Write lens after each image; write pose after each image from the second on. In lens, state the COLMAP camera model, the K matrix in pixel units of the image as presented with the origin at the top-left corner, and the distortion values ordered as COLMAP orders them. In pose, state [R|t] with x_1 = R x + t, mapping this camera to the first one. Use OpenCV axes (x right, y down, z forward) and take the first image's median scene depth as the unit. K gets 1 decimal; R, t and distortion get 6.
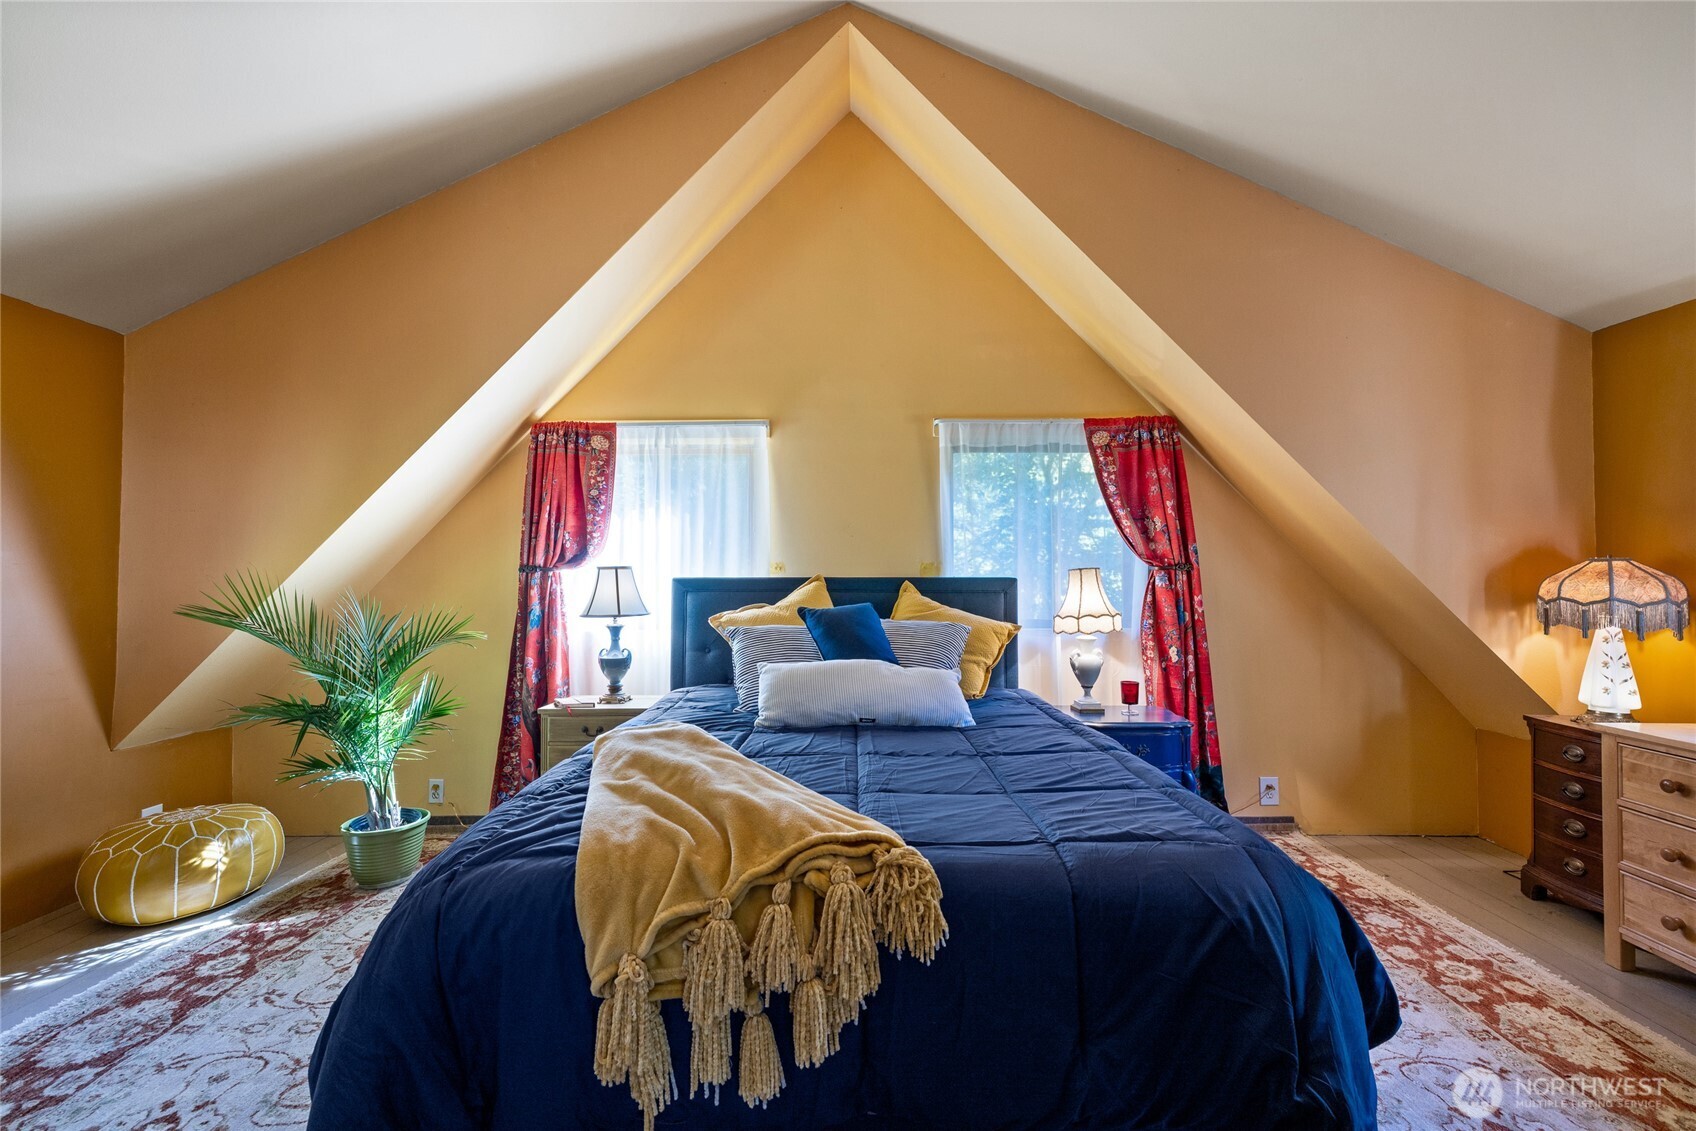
lens RADIAL K [[709.0, 0, 852.1], [0, 709.0, 556.8], [0, 0, 1]] dist [-0.000736, -0.000077]
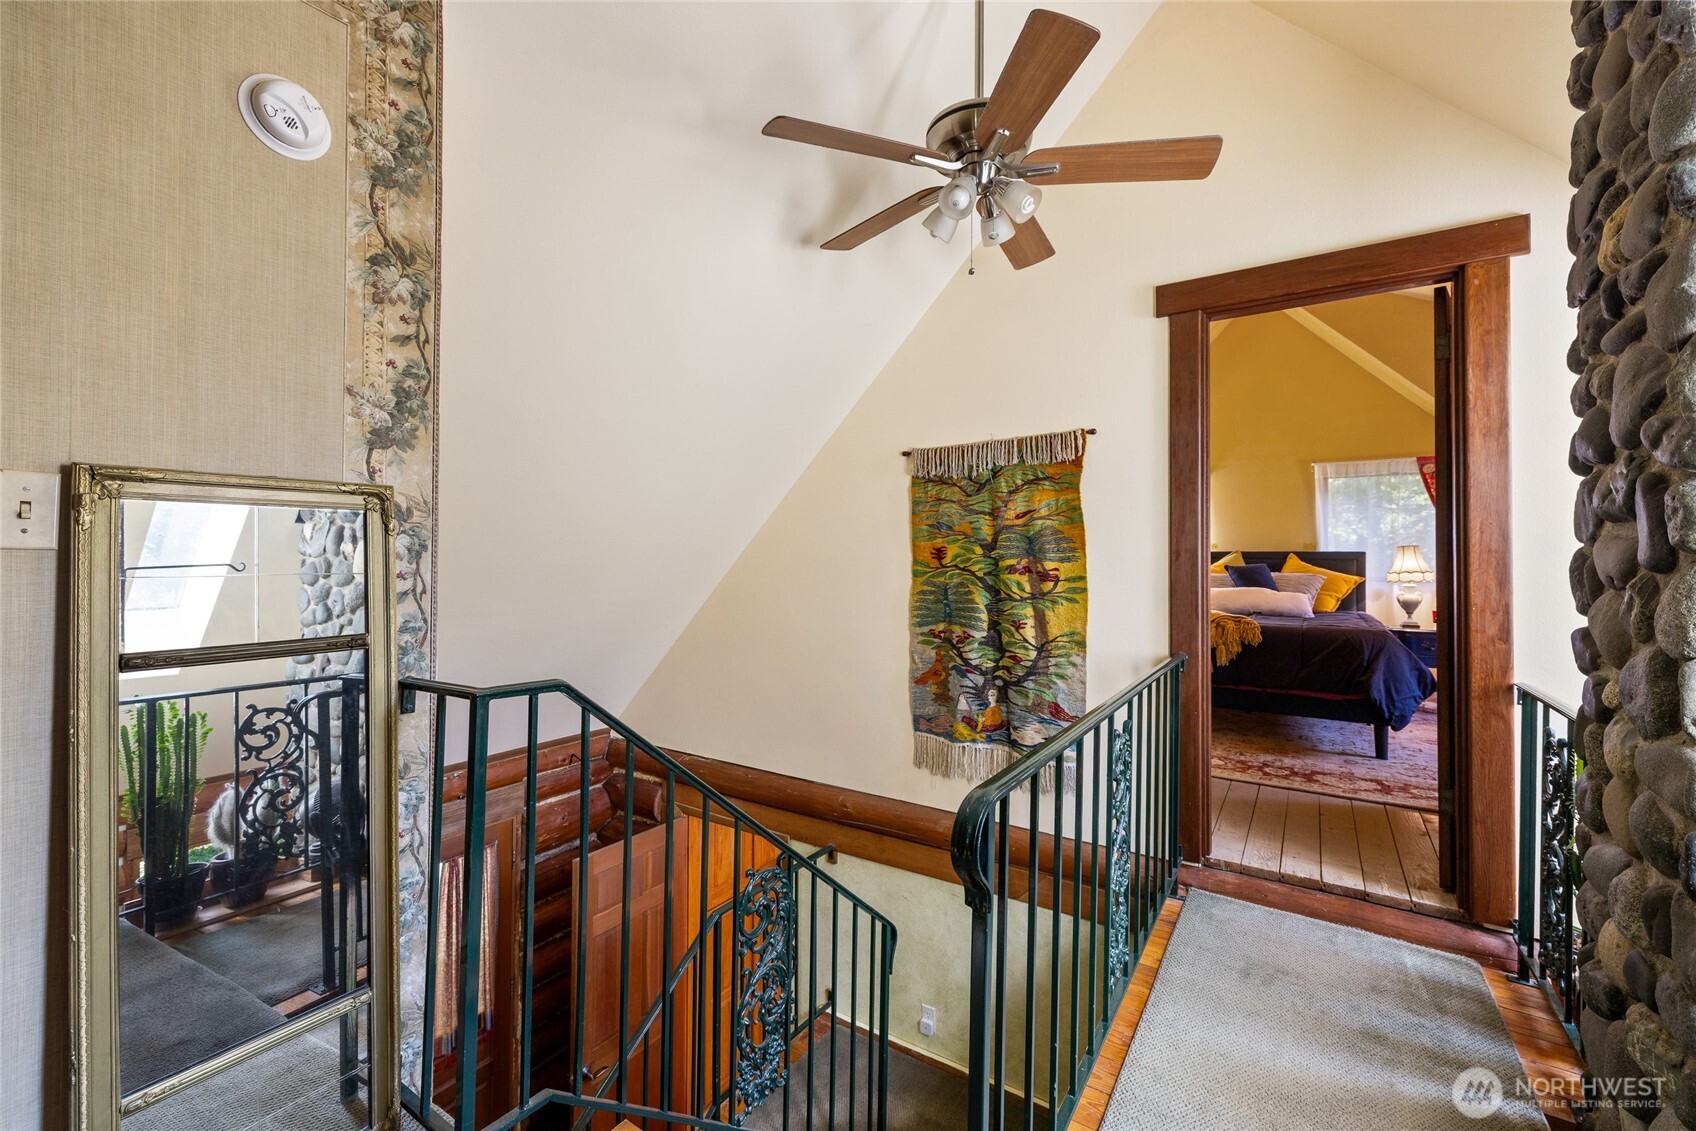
lens RADIAL K [[709.0, 0, 852.1], [0, 709.0, 556.8], [0, 0, 1]] dist [-0.000736, -0.000077]
pose [[0.837306, 0.004420, -0.546717, 0.127749], [0.007237, 0.999790, 0.019166, 0.000009], [0.546687, -0.020005, 0.837098, -1.165542]]
